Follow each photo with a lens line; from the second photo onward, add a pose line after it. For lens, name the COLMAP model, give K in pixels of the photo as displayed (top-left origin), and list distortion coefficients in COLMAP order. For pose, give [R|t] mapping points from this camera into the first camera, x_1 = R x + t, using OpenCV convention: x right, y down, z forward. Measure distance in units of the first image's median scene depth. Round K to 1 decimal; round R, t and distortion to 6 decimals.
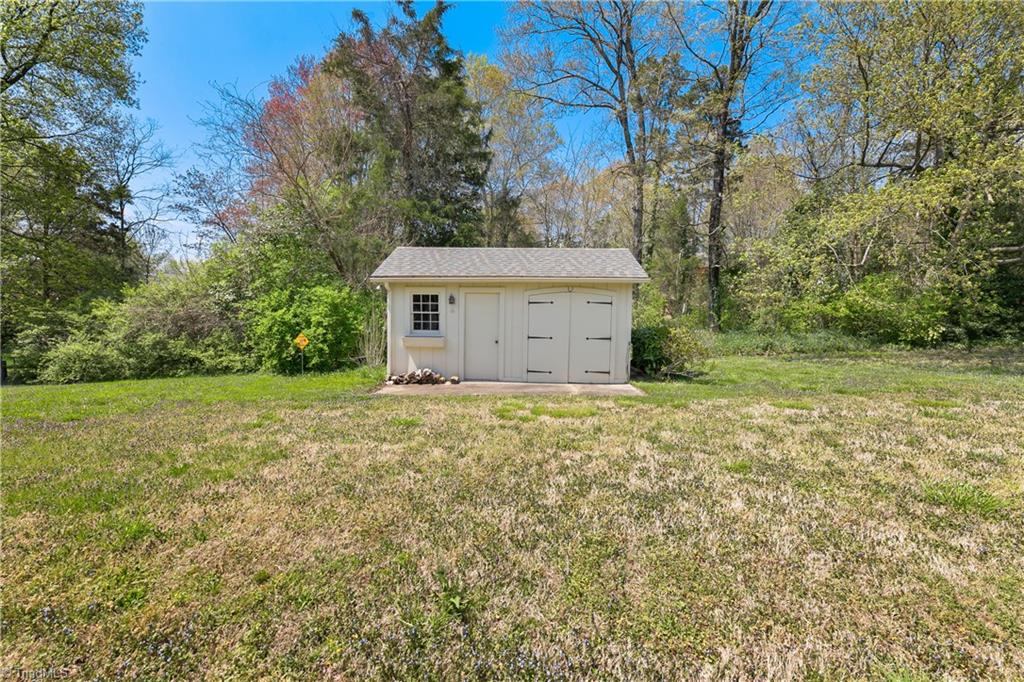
lens RADIAL K [[396.0, 0, 506.6], [0, 396.0, 338.5], [0, 0, 1]] dist [-0.001154, -0.000257]
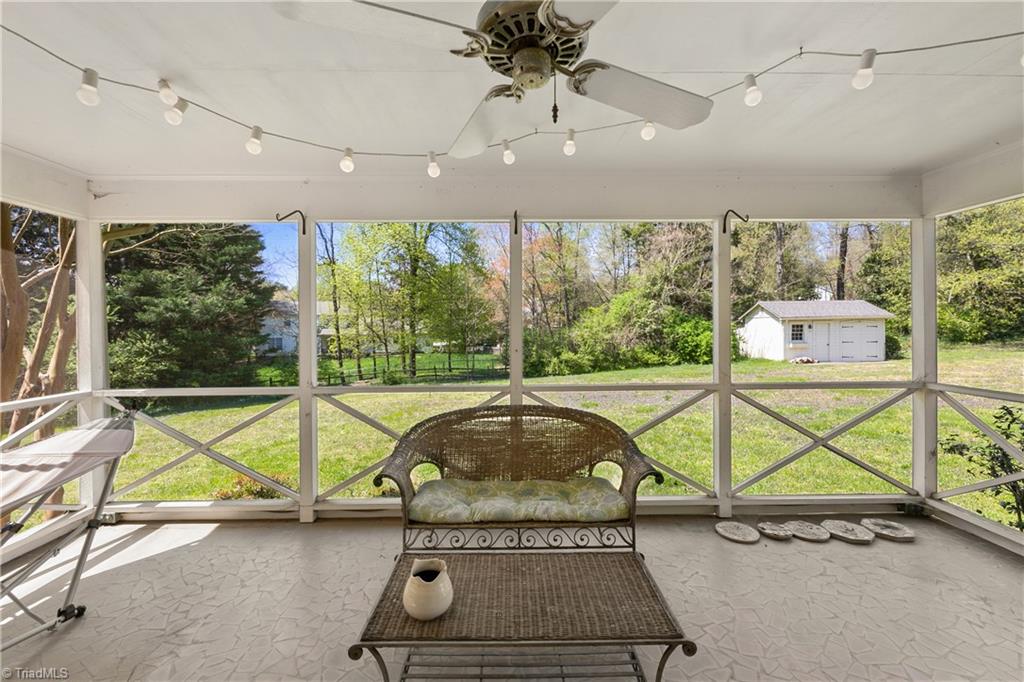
lens RADIAL K [[396.0, 0, 506.6], [0, 396.0, 338.5], [0, 0, 1]] dist [-0.001154, -0.000257]
pose [[0.997585, -0.026903, 0.064031, -1.622214], [0.028964, 0.999085, -0.031481, -0.006551], [-0.063125, 0.033260, 0.997451, -0.933270]]
